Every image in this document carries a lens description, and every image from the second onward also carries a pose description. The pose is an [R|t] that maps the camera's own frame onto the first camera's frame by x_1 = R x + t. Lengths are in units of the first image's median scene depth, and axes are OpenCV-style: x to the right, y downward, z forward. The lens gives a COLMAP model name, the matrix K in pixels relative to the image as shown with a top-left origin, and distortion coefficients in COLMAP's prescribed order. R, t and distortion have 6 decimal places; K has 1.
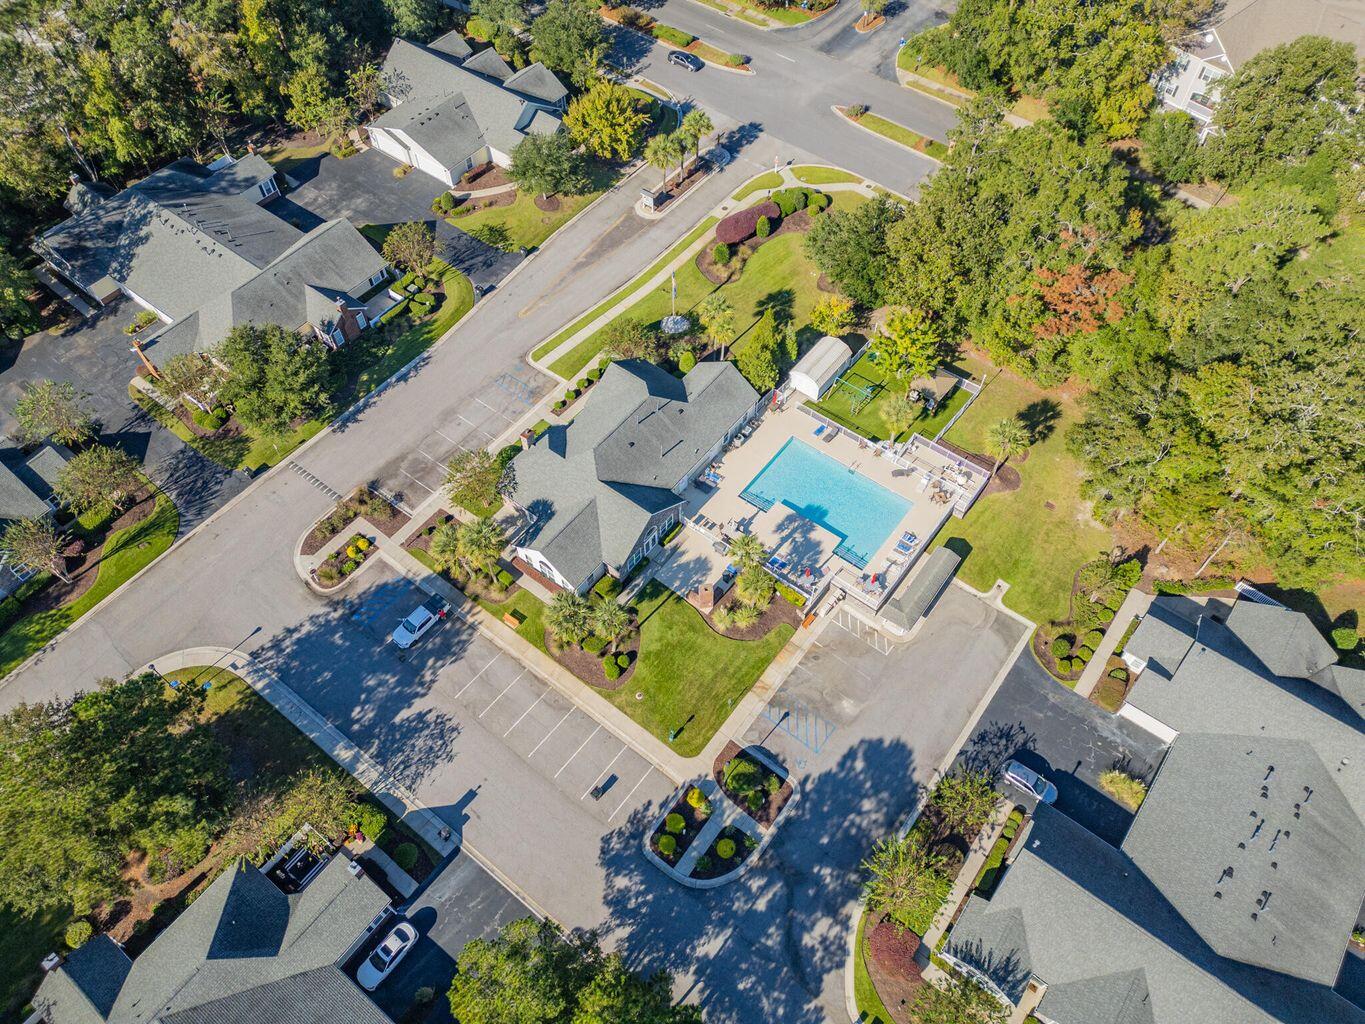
lens RADIAL K [[947.0, 0, 679.0], [0, 947.0, 514.1], [0, 0, 1]] dist [0.090828, -0.103690]
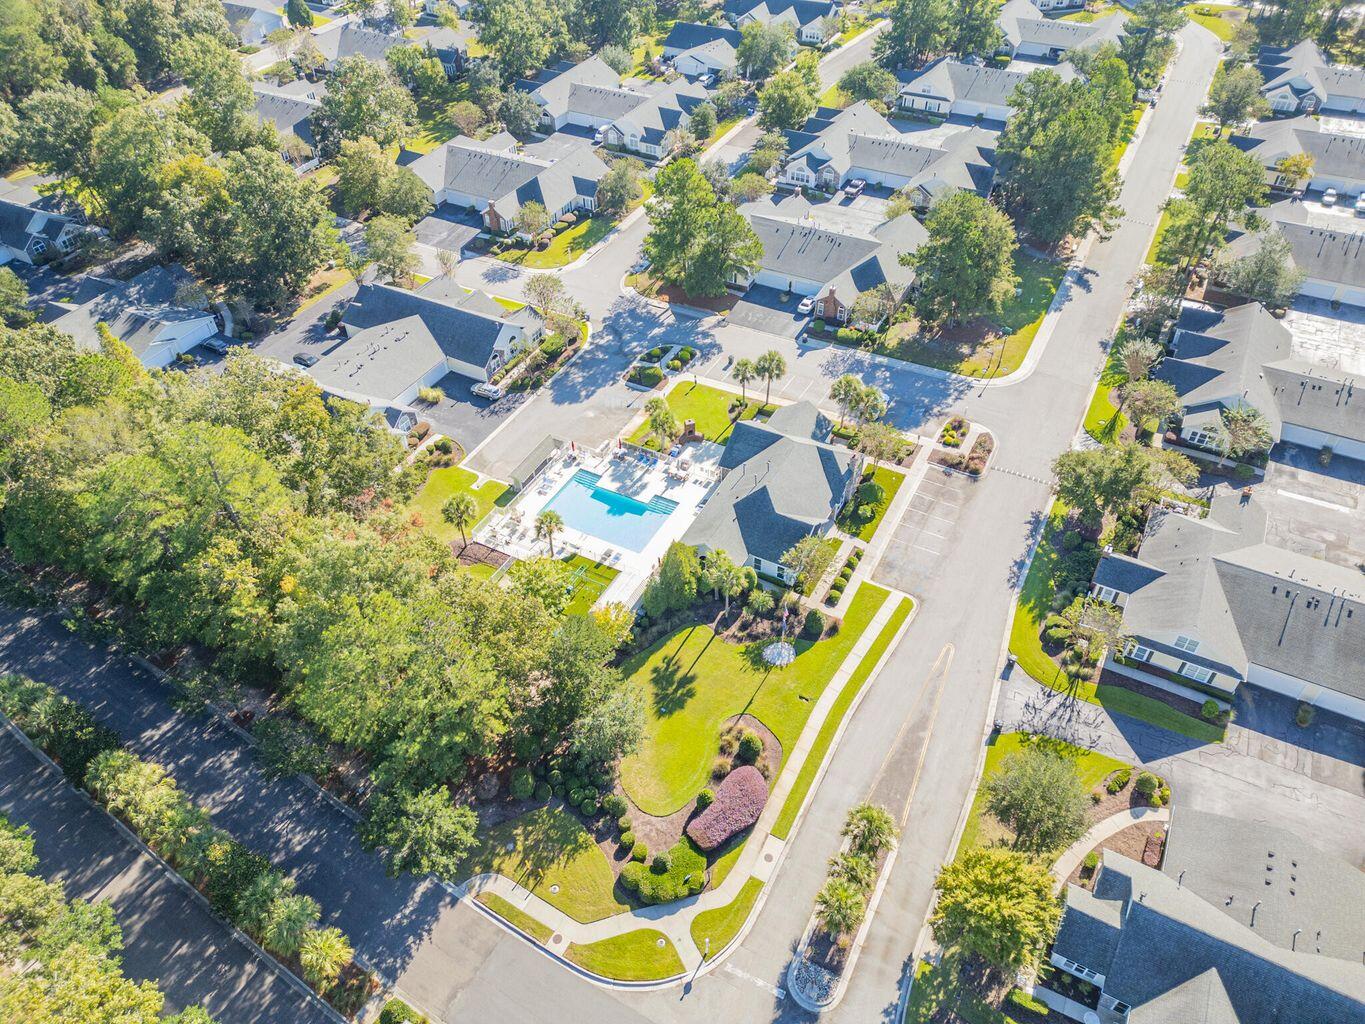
lens RADIAL K [[947.0, 0, 679.0], [0, 947.0, 514.1], [0, 0, 1]] dist [0.090828, -0.103690]
pose [[-0.985751, 0.127917, -0.109237, 0.210743], [-0.127187, -0.141787, 0.981692, -1.291788], [0.110087, 0.981597, 0.156036, 0.875244]]
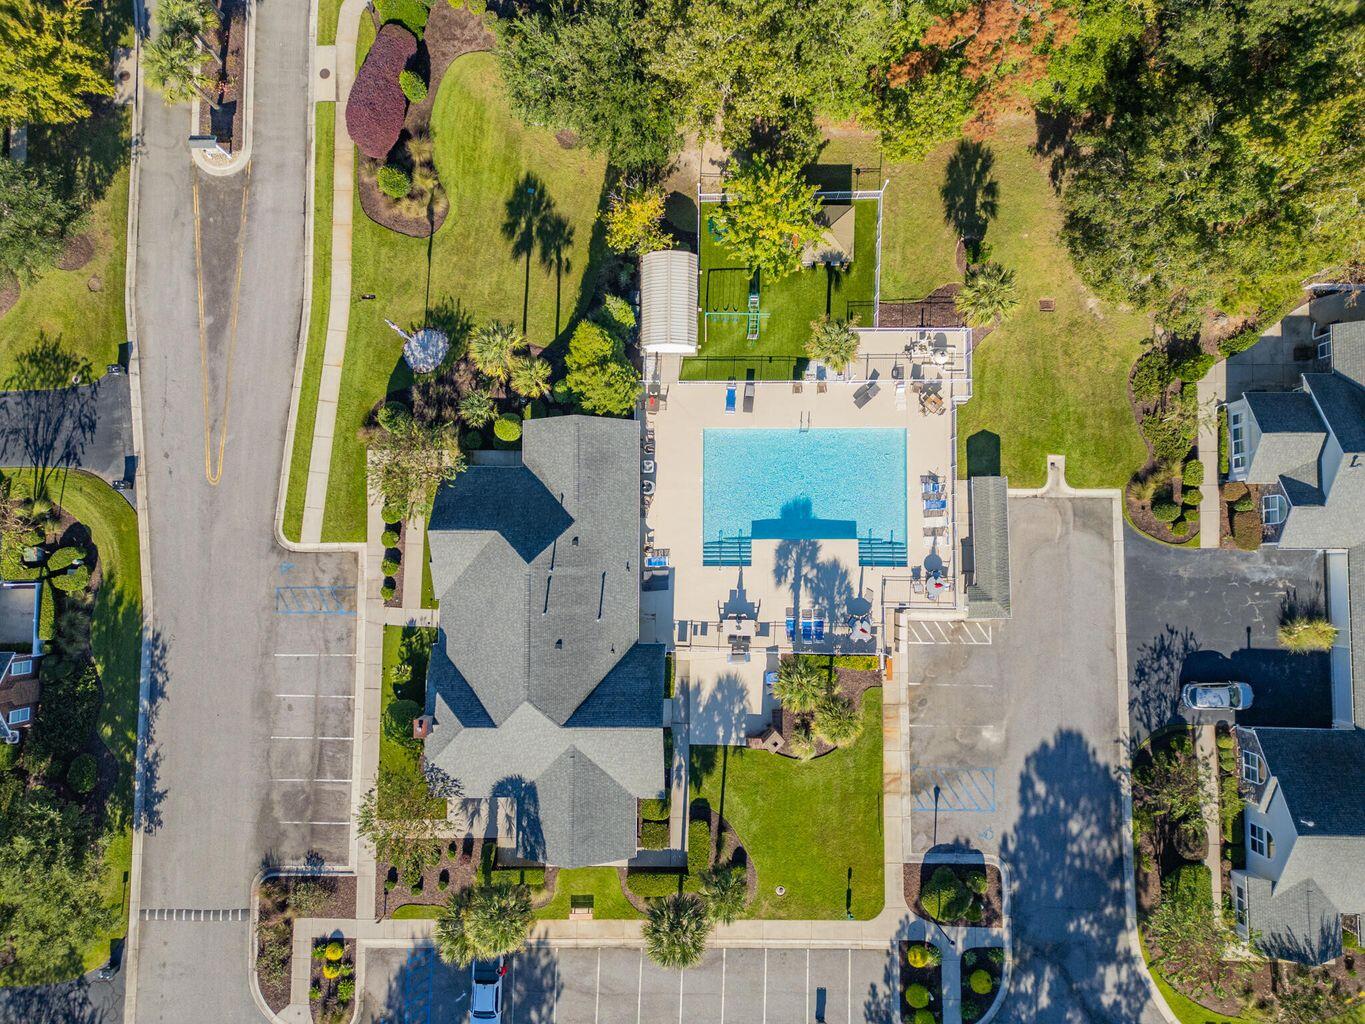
lens RADIAL K [[950.9, 0, 682.5], [0, 950.9, 512.0], [0, 0, 1]] dist [0.031982, -0.006497]
pose [[0.793690, -0.607868, 0.023502, 0.061794], [0.510436, 0.686497, 0.517858, -0.446431], [-0.330924, -0.399023, 0.855143, 0.441316]]
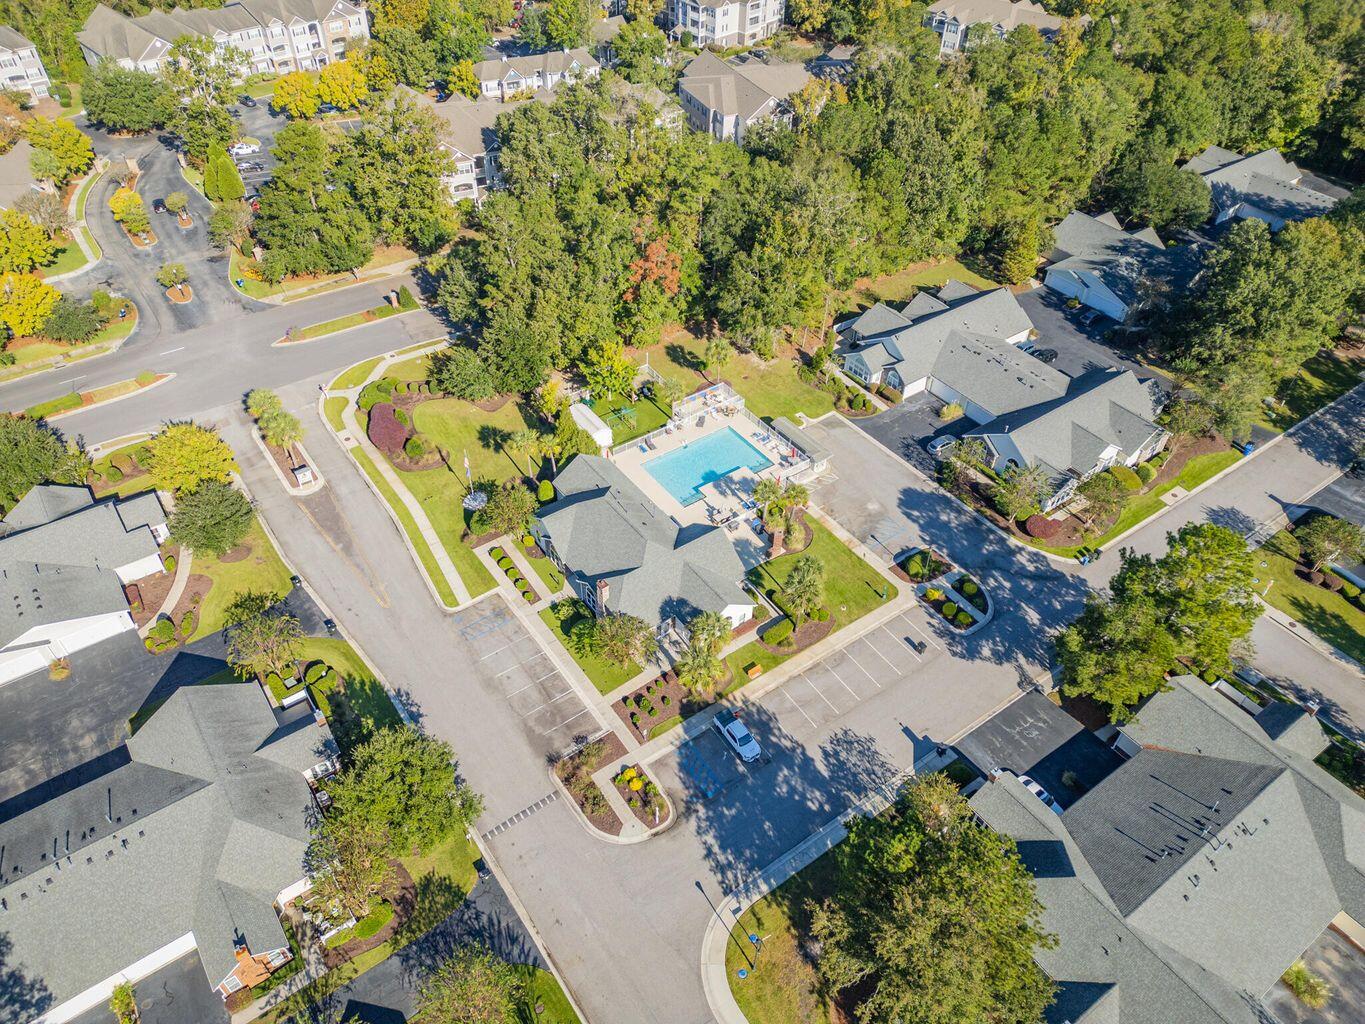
lens RADIAL K [[947.0, 0, 679.0], [0, 947.0, 514.1], [0, 0, 1]] dist [0.090828, -0.103690]
pose [[0.288853, -0.647163, 0.705510, -0.846907], [0.777532, 0.588534, 0.221522, -0.304381], [-0.558577, 0.484569, 0.673190, 0.206296]]
